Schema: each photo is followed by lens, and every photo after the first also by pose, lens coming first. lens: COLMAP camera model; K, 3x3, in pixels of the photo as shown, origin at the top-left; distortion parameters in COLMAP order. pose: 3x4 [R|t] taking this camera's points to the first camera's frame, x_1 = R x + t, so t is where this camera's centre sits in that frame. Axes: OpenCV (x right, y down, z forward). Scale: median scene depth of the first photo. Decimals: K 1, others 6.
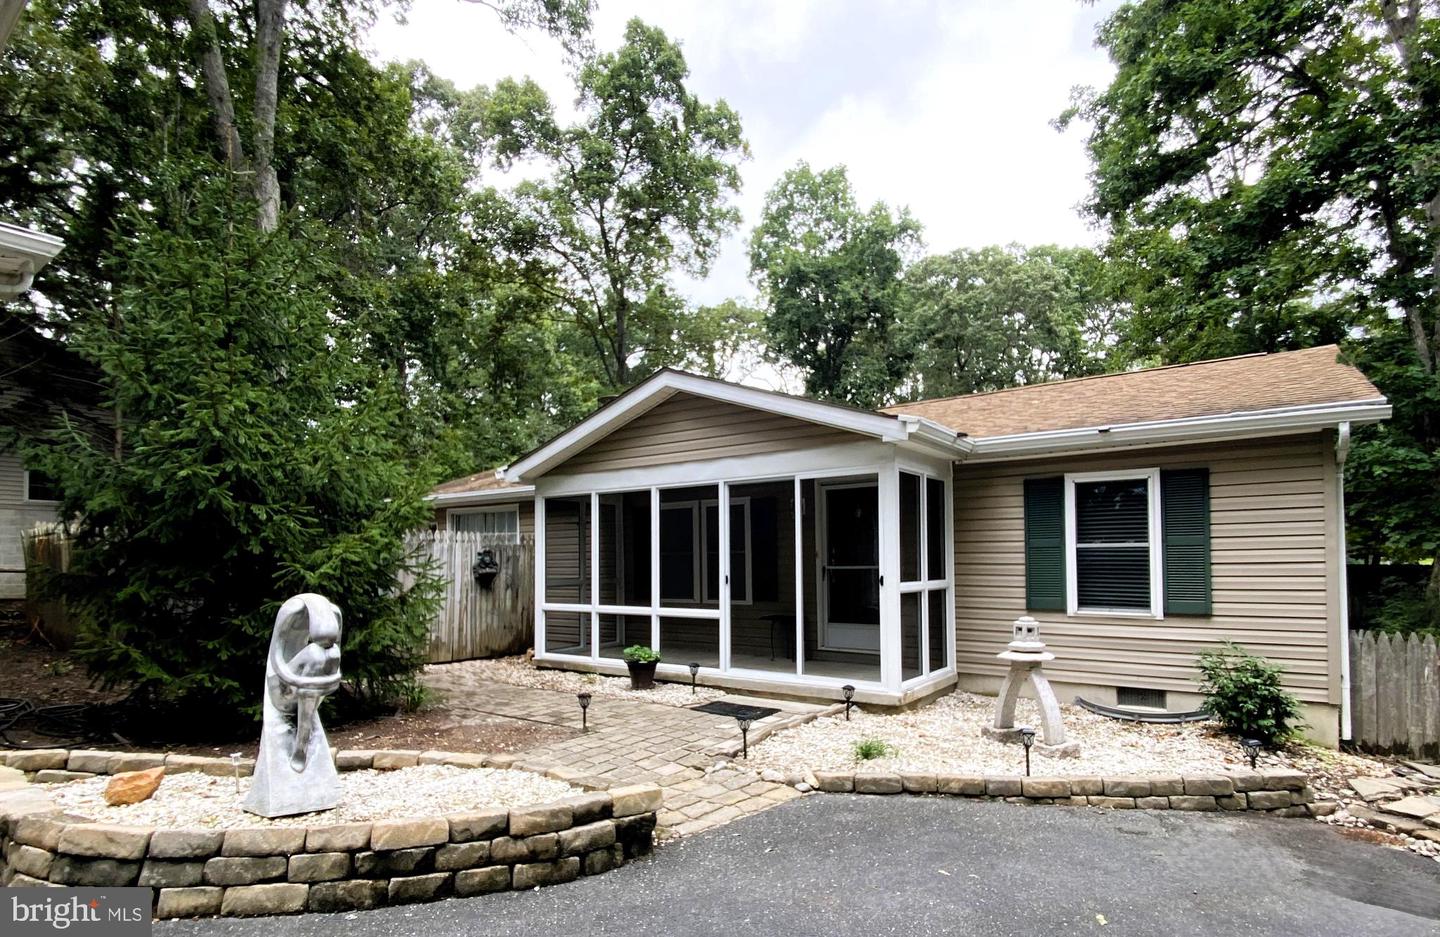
lens RADIAL K [[748.5, 0, 721.2], [0, 748.5, 546.3], [0, 0, 1]] dist [0.001149, 0.000154]
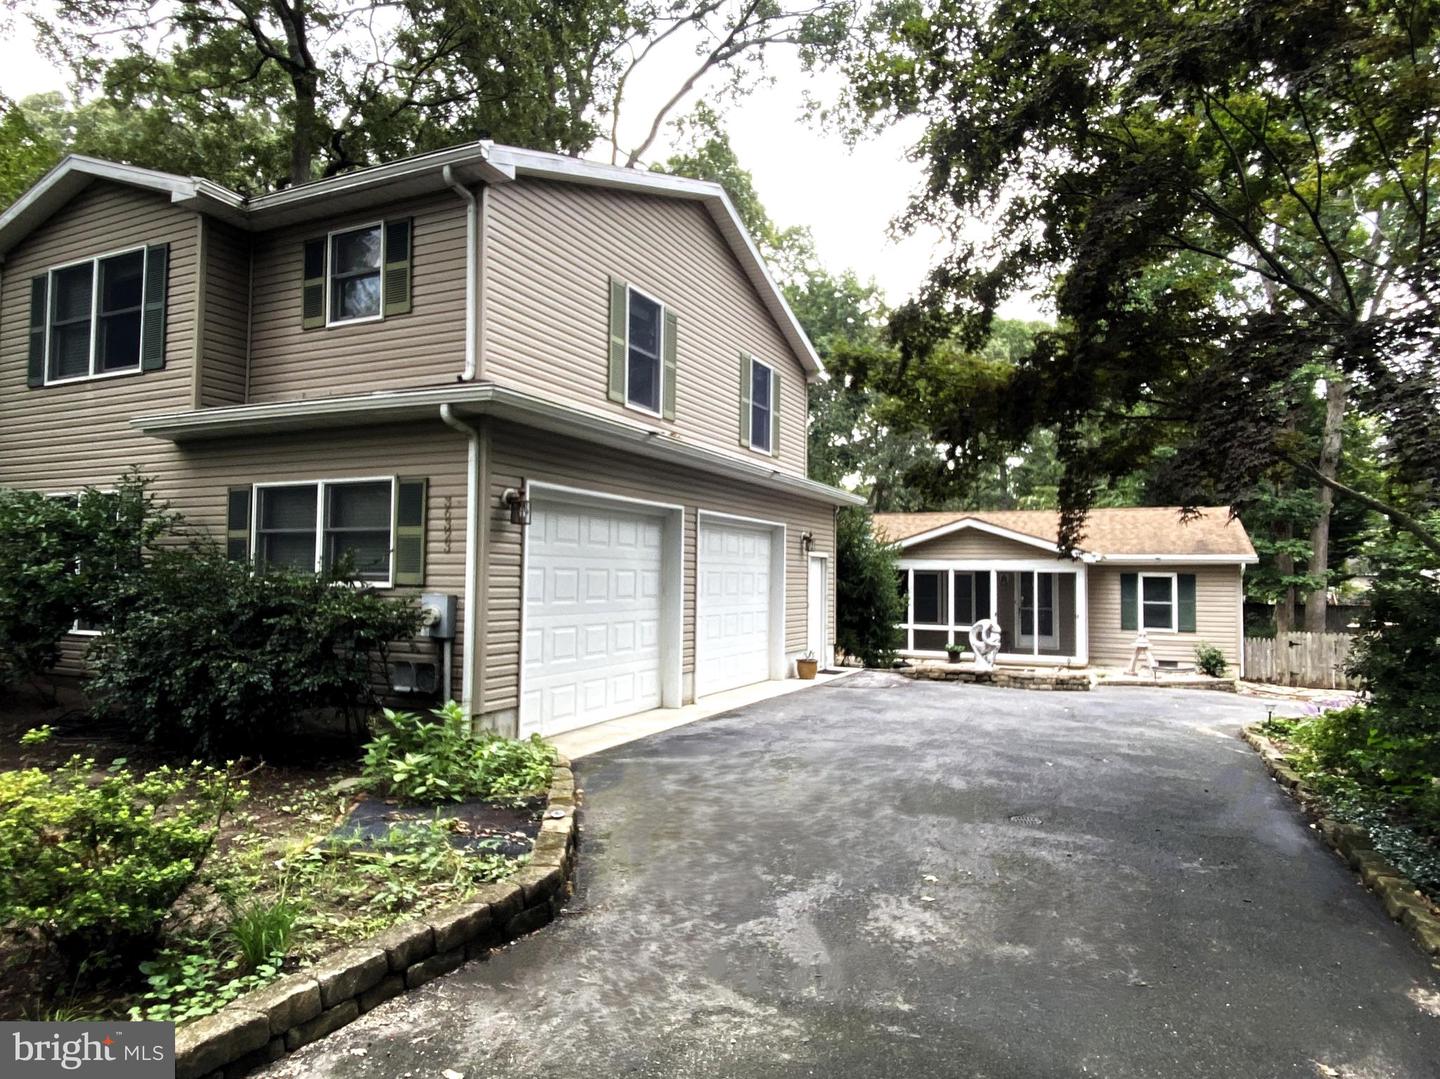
lens RADIAL K [[824.9, 0, 720.0], [0, 824.9, 539.5], [0, 0, 1]] dist [0.000403, -0.000669]
pose [[0.986391, 0.028609, 0.161911, -1.394855], [-0.024875, 0.999377, -0.025045, -0.109331], [-0.162526, 0.020676, 0.986488, -1.507001]]
